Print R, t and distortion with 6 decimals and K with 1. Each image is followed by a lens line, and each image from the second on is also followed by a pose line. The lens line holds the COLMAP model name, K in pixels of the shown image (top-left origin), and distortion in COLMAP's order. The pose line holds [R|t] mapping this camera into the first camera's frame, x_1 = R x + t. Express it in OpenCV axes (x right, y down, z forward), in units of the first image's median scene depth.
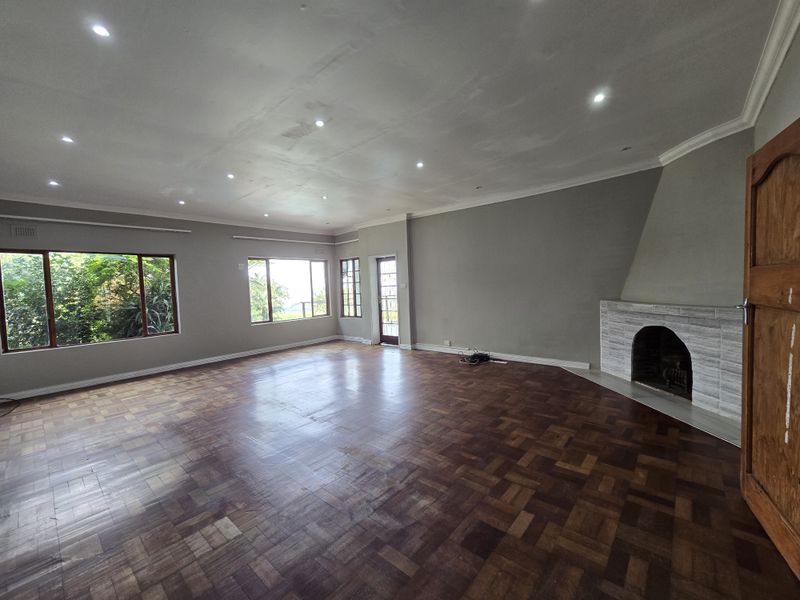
lens RADIAL K [[327.2, 0, 401.3], [0, 327.2, 301.0], [0, 0, 1]] dist [0.003601, 0.000436]
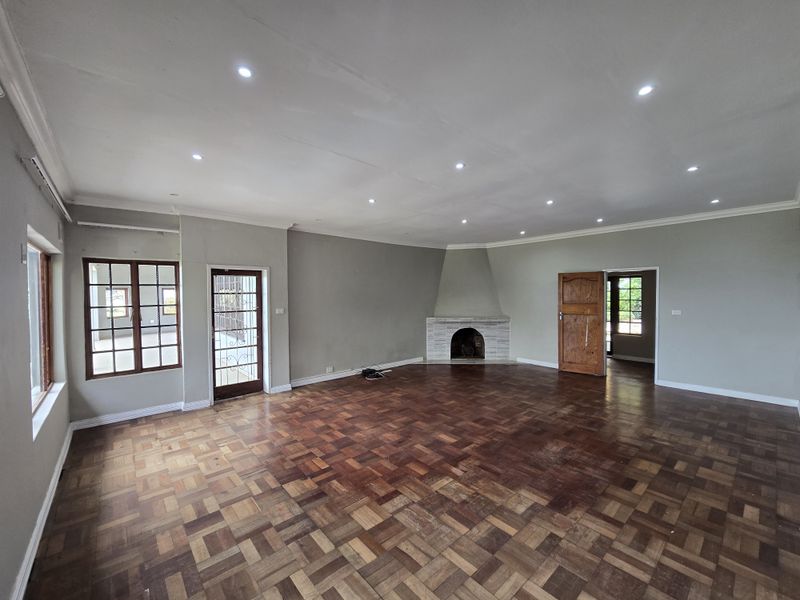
lens RADIAL K [[327.2, 0, 400.5], [0, 327.2, 299.6], [0, 0, 1]] dist [0.003601, 0.000436]
pose [[0.141627, 0.018218, 0.989752, -1.133088], [0.048808, 0.998486, -0.025363, -0.060416], [-0.988716, 0.051900, 0.140524, 0.929538]]
